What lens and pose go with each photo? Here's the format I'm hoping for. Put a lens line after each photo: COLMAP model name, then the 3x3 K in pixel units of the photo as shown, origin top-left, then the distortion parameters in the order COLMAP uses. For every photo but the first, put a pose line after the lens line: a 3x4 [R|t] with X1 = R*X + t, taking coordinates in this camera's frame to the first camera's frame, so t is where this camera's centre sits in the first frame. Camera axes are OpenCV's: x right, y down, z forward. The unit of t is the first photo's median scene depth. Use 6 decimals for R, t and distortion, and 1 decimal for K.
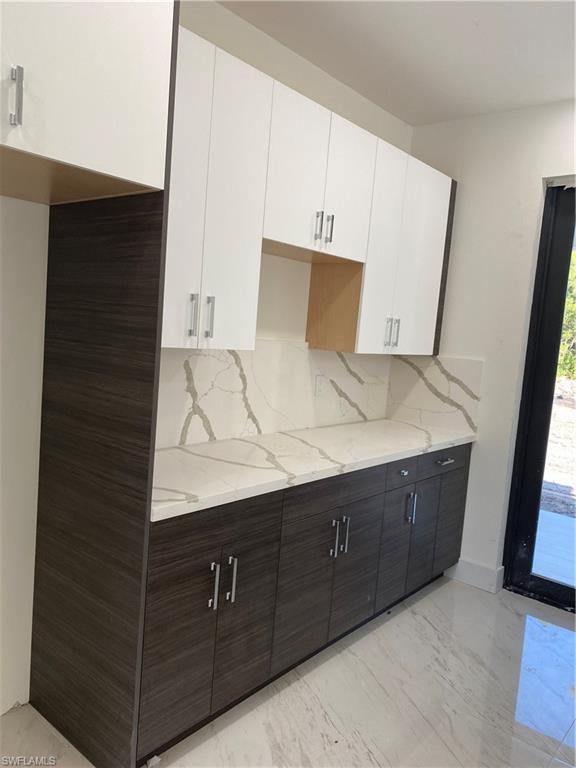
lens RADIAL K [[602.2, 0, 288.0], [0, 602.2, 384.0], [0, 0, 1]] dist [0.026314, -0.002070]
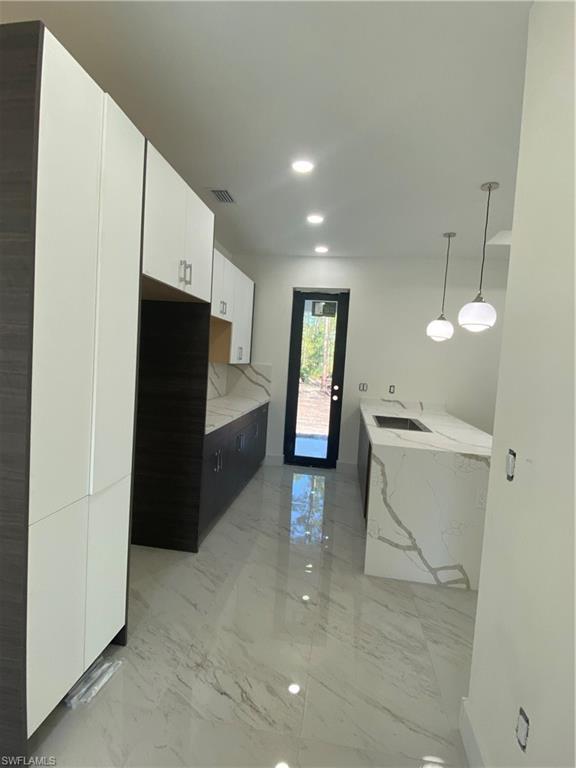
lens RADIAL K [[384.6, 0, 288.0], [0, 384.6, 384.0], [0, 0, 1]] dist [-0.000174, -0.000029]
pose [[0.855699, -0.061998, 0.513746, -0.371996], [0.055644, 0.998065, 0.027765, -0.004677], [-0.514473, 0.004829, 0.857493, -0.261551]]
